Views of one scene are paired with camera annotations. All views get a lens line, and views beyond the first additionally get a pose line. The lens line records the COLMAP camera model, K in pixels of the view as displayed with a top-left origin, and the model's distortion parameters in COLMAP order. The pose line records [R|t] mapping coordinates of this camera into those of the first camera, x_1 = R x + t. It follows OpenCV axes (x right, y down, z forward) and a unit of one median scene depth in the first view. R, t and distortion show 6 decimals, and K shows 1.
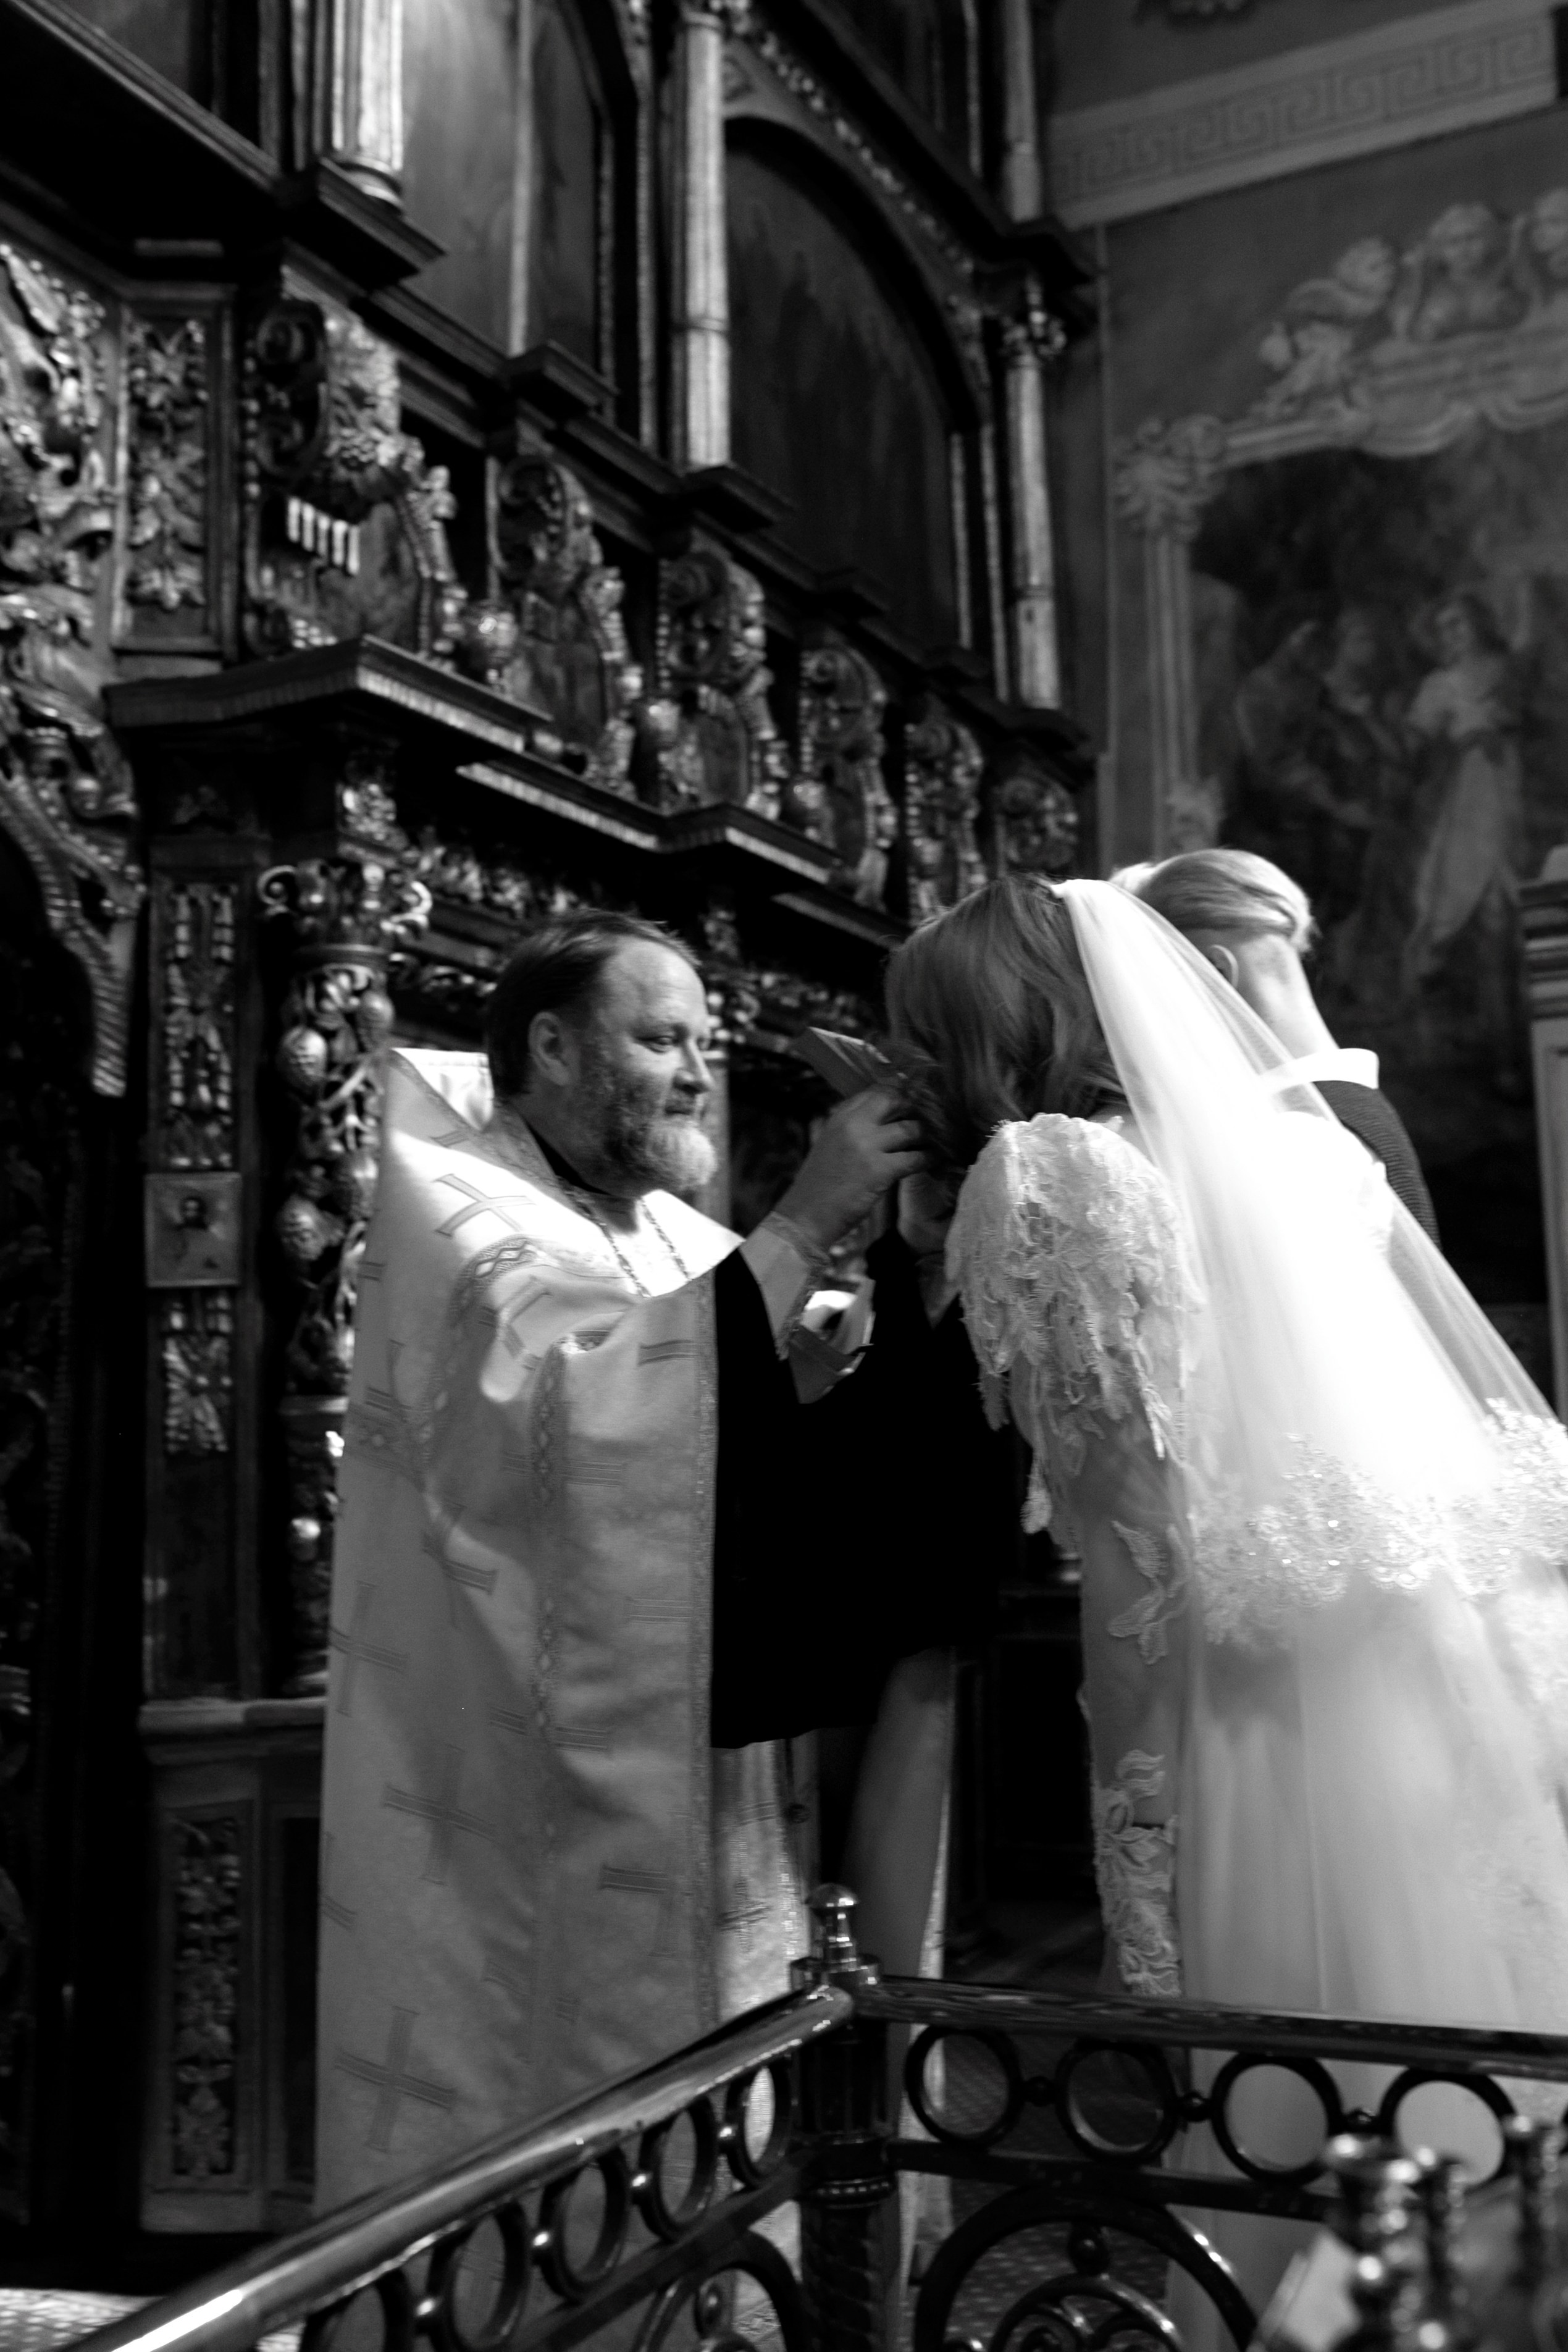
lens RADIAL K [[2275.9, 0, 784.0], [0, 2275.9, 1176.0], [0, 0, 1]] dist [-0.031904, 0.016395]
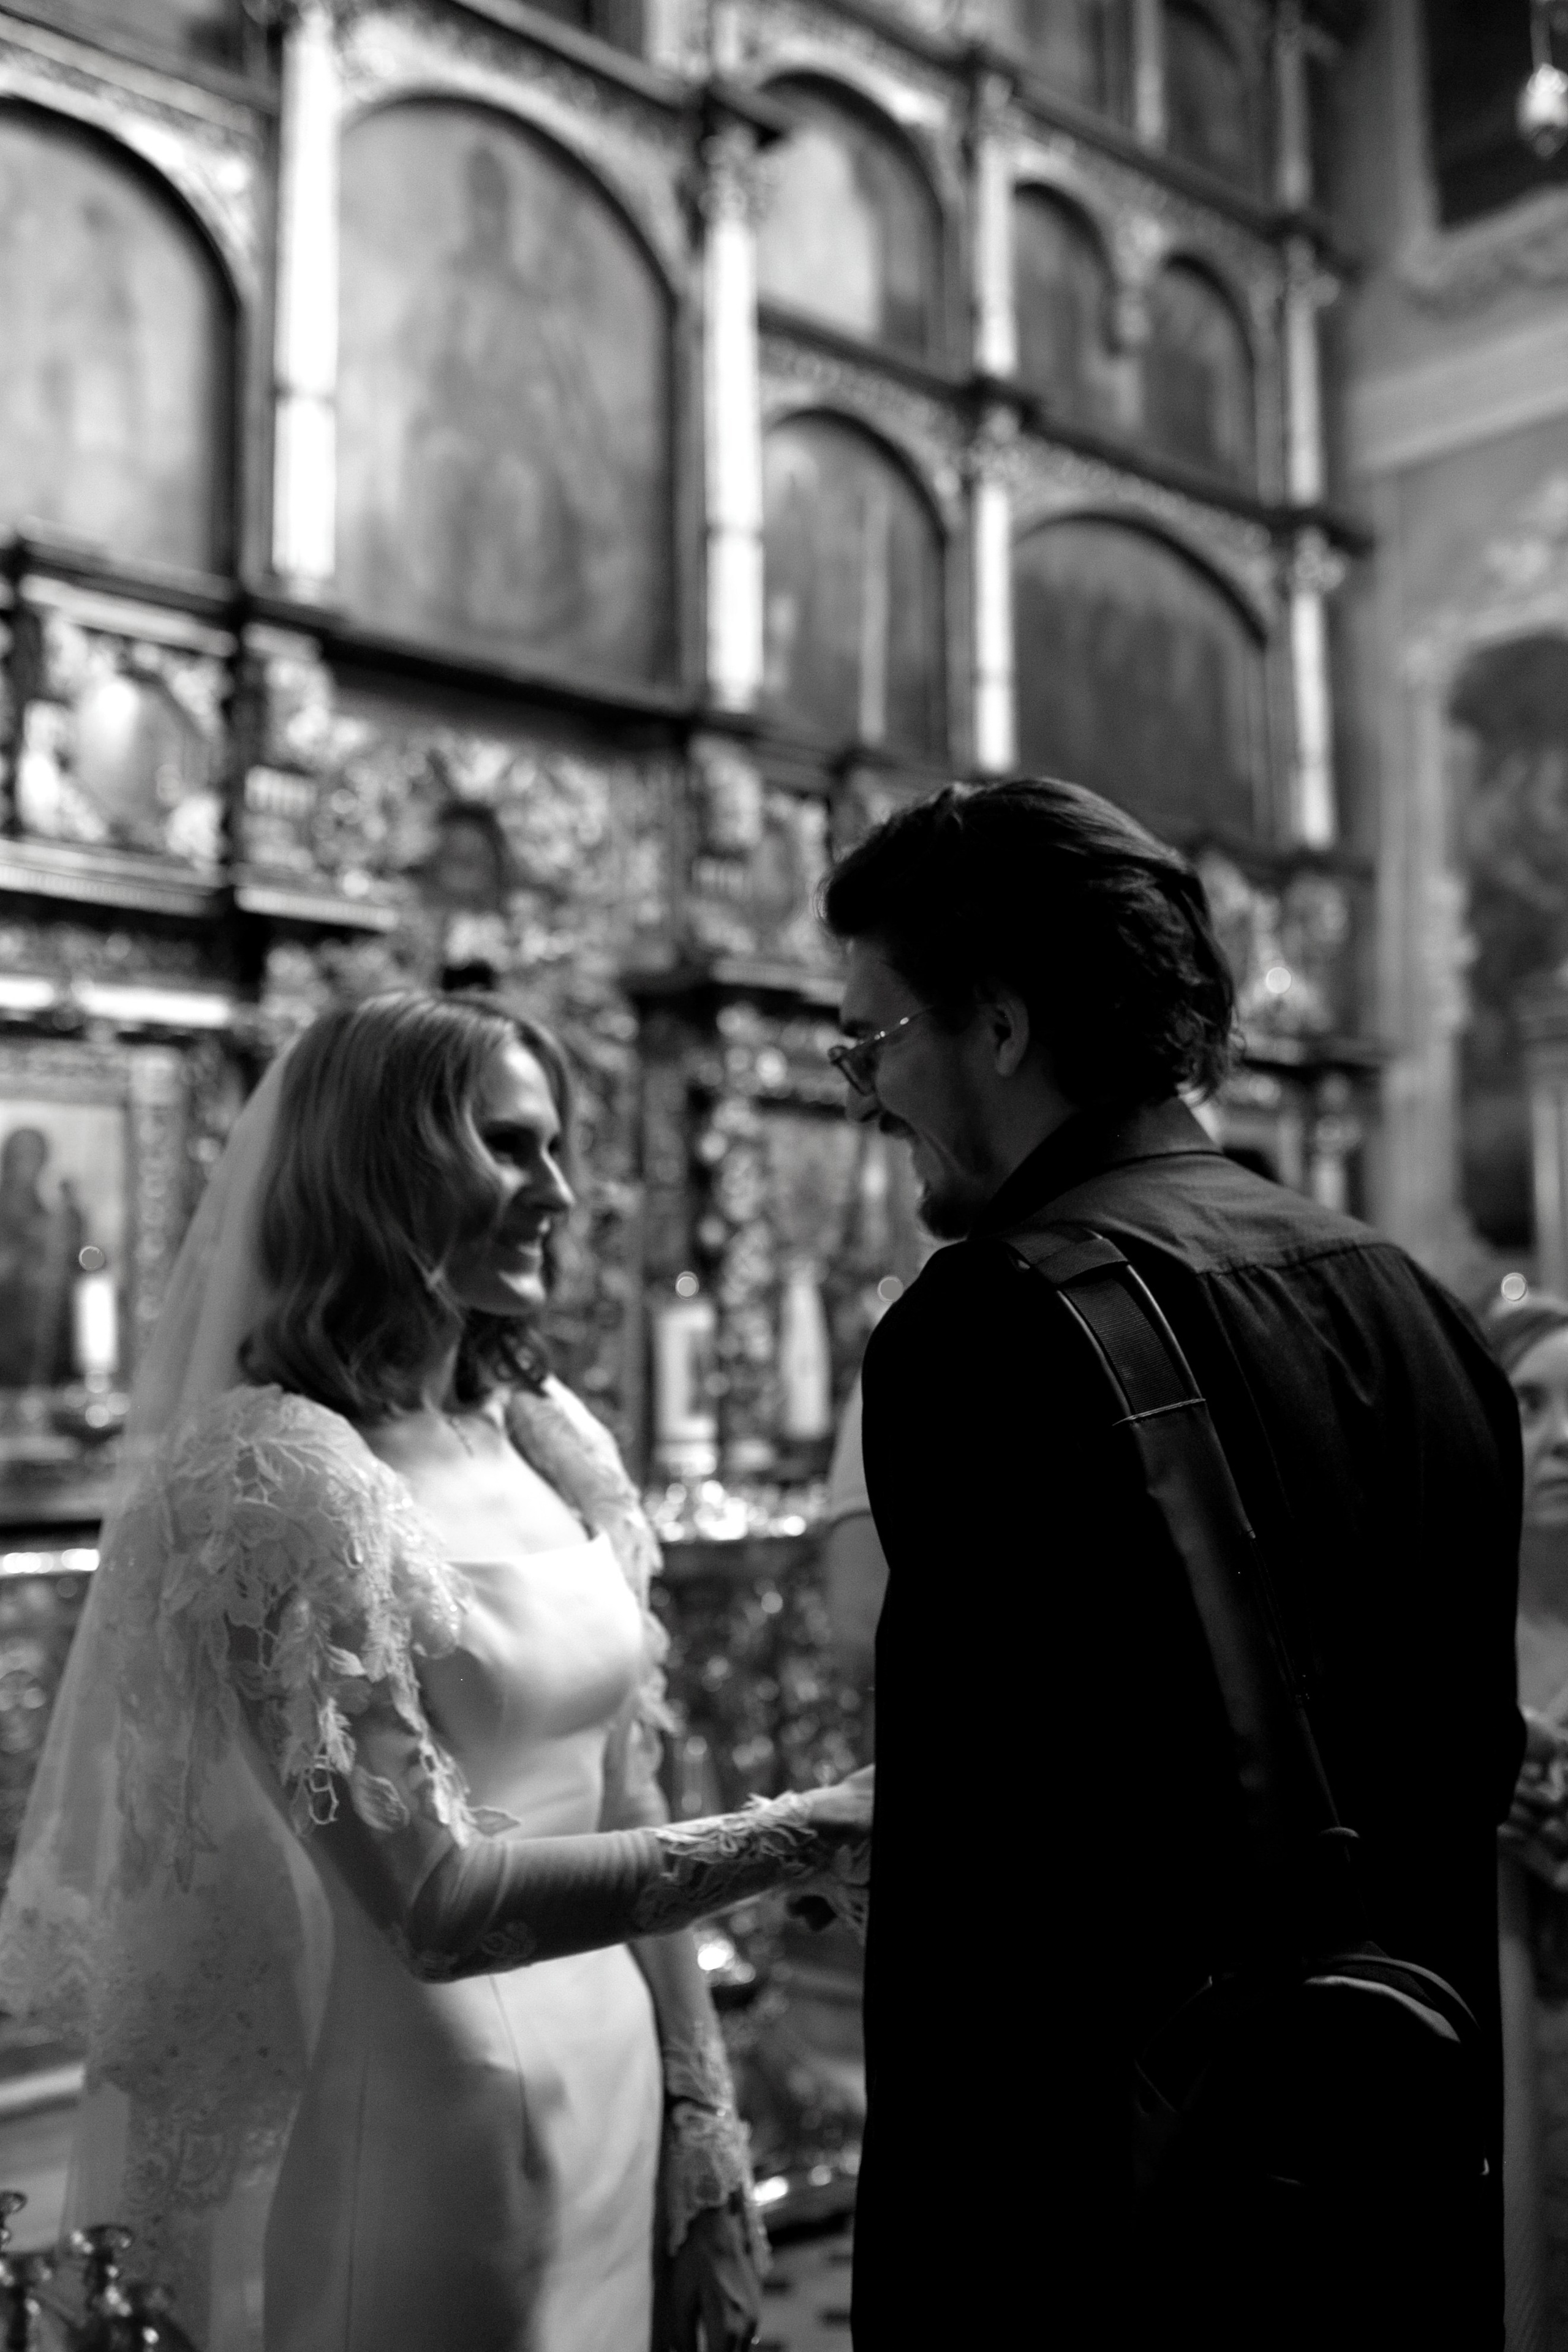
lens RADIAL K [[2276.1, 0, 784.0], [0, 2276.1, 1176.0], [0, 0, 1]] dist [-0.031904, 0.016395]
pose [[0.936493, -0.013263, -0.350436, 0.532105], [0.027242, 0.999016, 0.034991, -0.097459], [0.349627, -0.042315, 0.935933, -0.819692]]
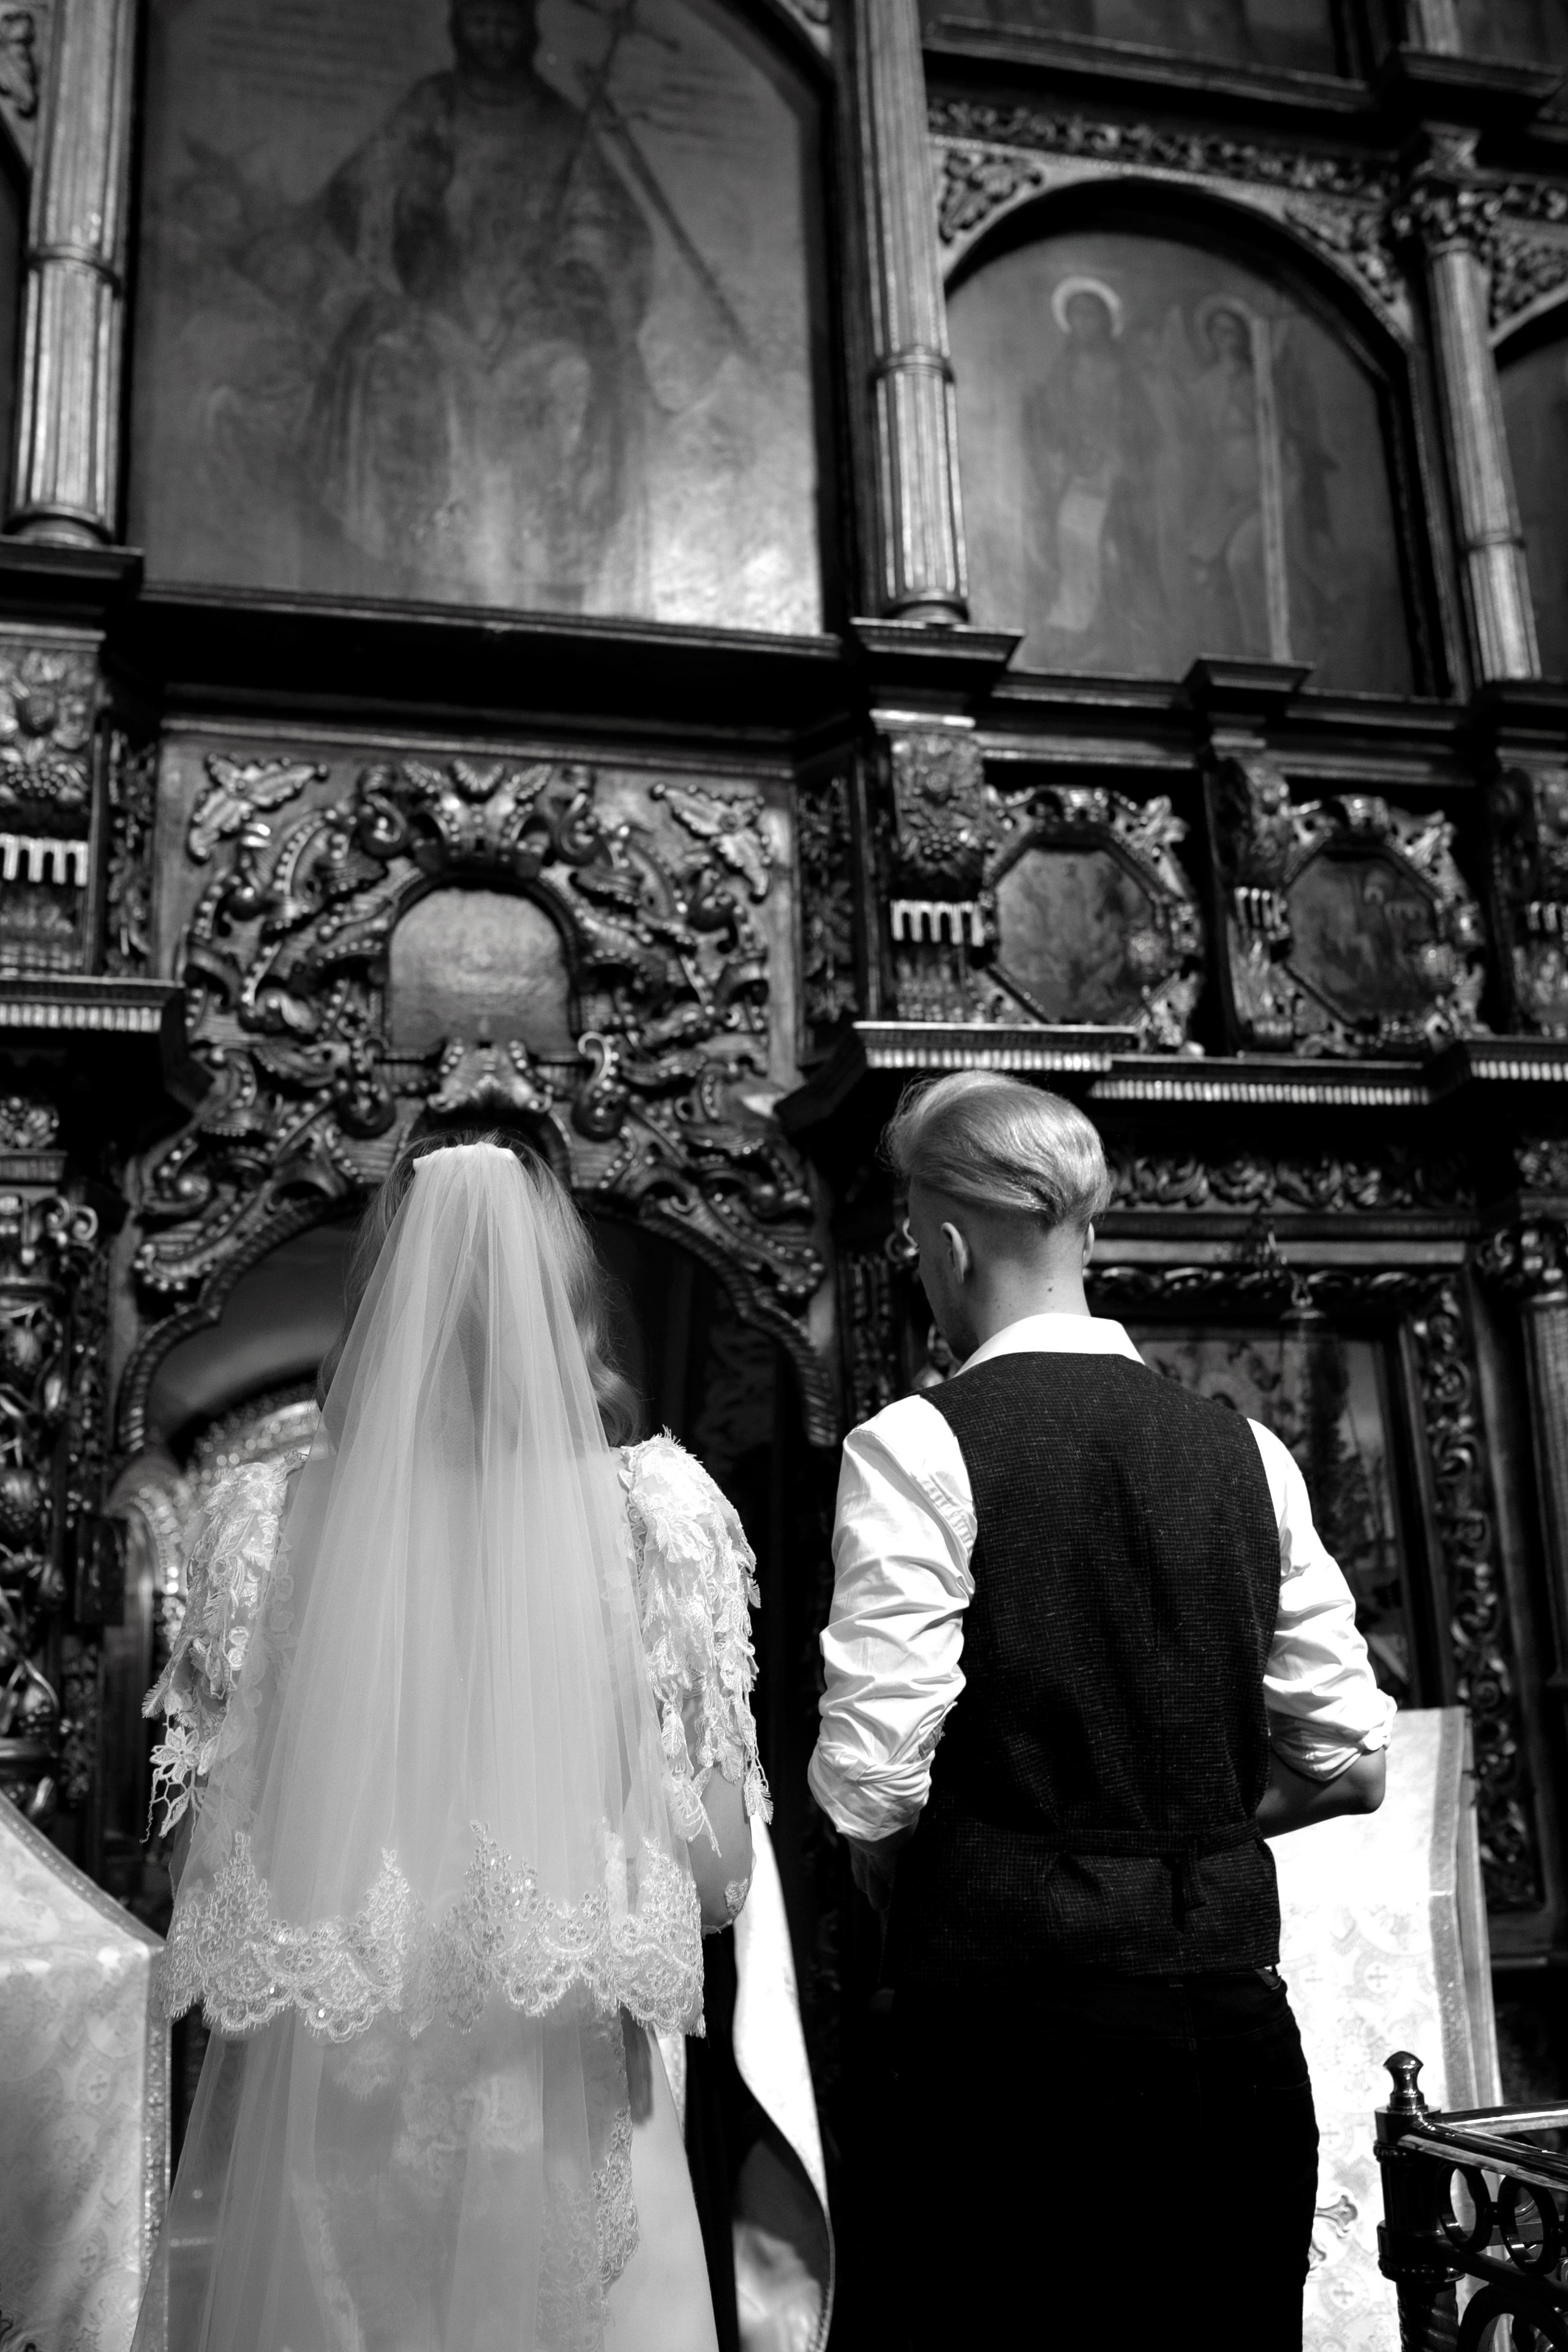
lens RADIAL K [[2276.1, 0, 784.0], [0, 2276.1, 1176.0], [0, 0, 1]] dist [-0.031904, 0.016395]
pose [[0.671036, -0.201871, -0.713414, 0.525357], [0.114025, 0.978871, -0.169733, 0.022619], [0.732605, 0.032550, 0.679876, 0.184203]]
